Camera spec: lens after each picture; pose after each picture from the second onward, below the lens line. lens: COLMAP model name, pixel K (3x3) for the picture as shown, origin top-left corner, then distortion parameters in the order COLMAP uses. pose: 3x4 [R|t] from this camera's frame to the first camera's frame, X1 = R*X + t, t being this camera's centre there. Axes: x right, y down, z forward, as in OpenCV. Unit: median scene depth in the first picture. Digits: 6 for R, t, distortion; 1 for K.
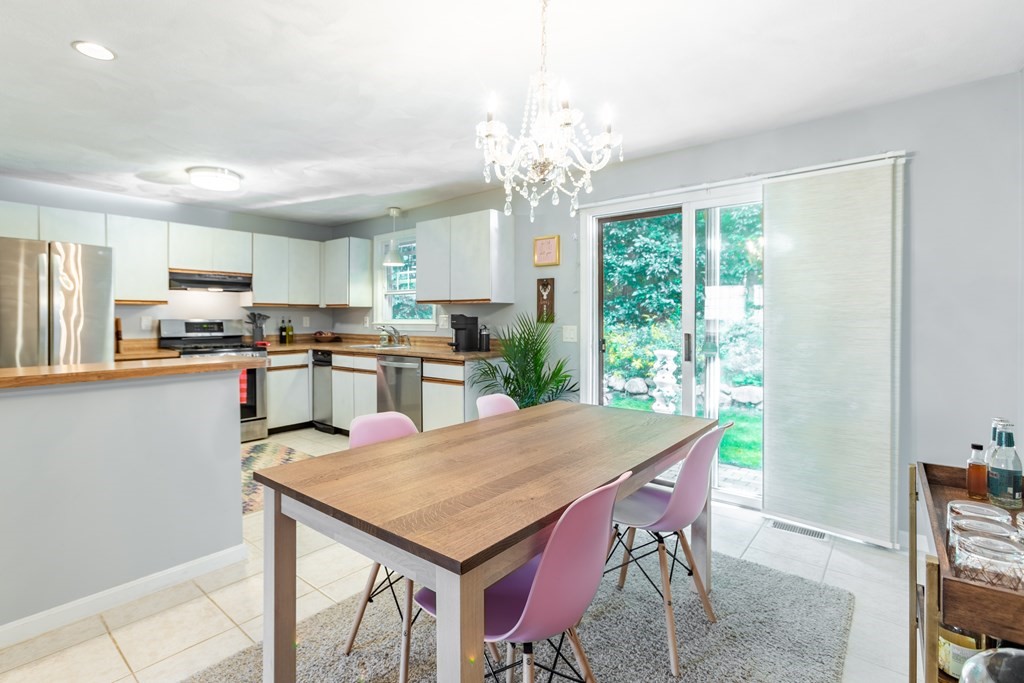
lens RADIAL K [[482.6, 0, 487.9], [0, 482.6, 325.5], [0, 0, 1]] dist [-0.007104, -0.000126]
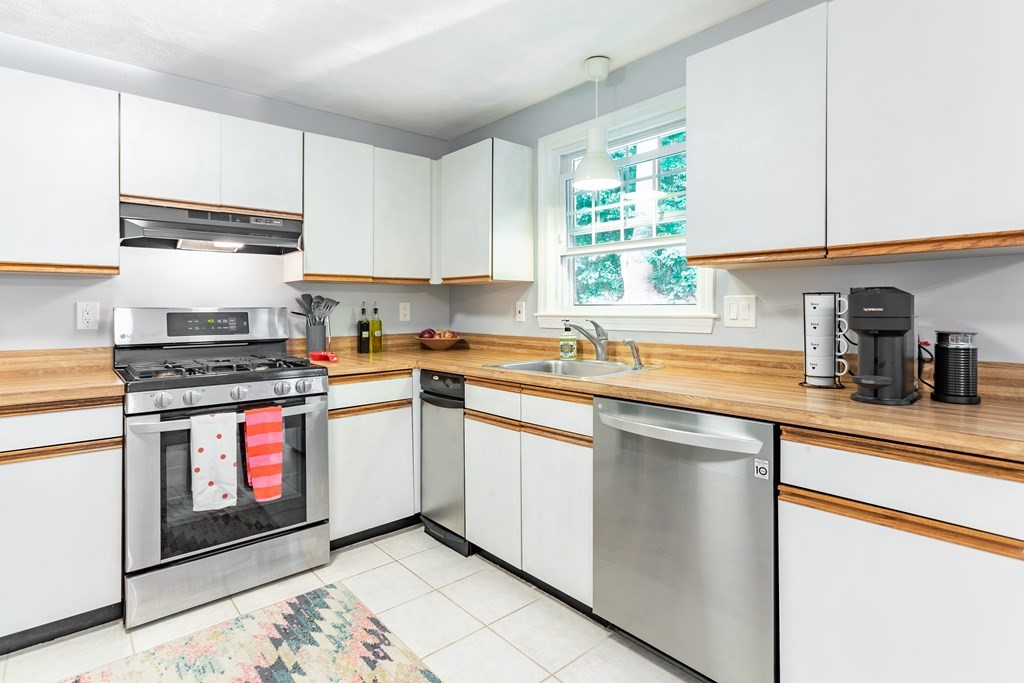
lens RADIAL K [[516.5, 0, 508.9], [0, 516.5, 308.6], [0, 0, 1]] dist [-0.025955, -0.000205]
pose [[0.990750, -0.003860, -0.135646, -0.207916], [0.002079, 0.999910, -0.013264, -0.003717], [0.135685, 0.012860, 0.990669, 0.504128]]
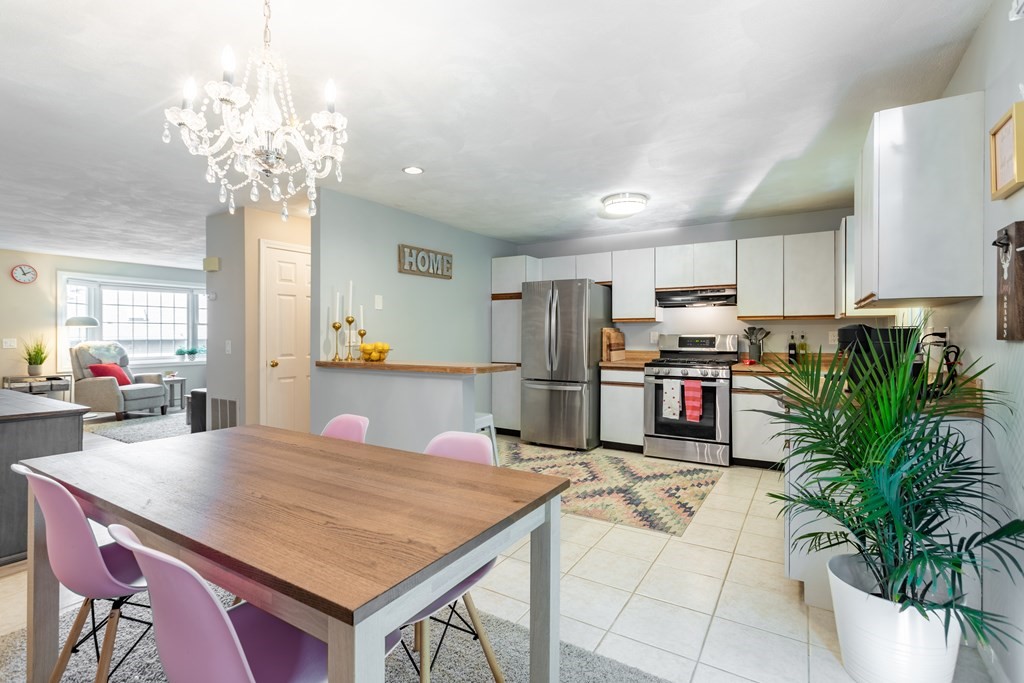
lens RADIAL K [[480.1, 0, 512.0], [0, 480.1, 341.5], [0, 0, 1]] dist [-0.002045, -0.000153]
pose [[0.170609, 0.017918, -0.985176, 0.328322], [-0.011639, 0.999802, 0.016168, -0.009422], [0.985270, 0.008708, 0.170784, 0.420285]]
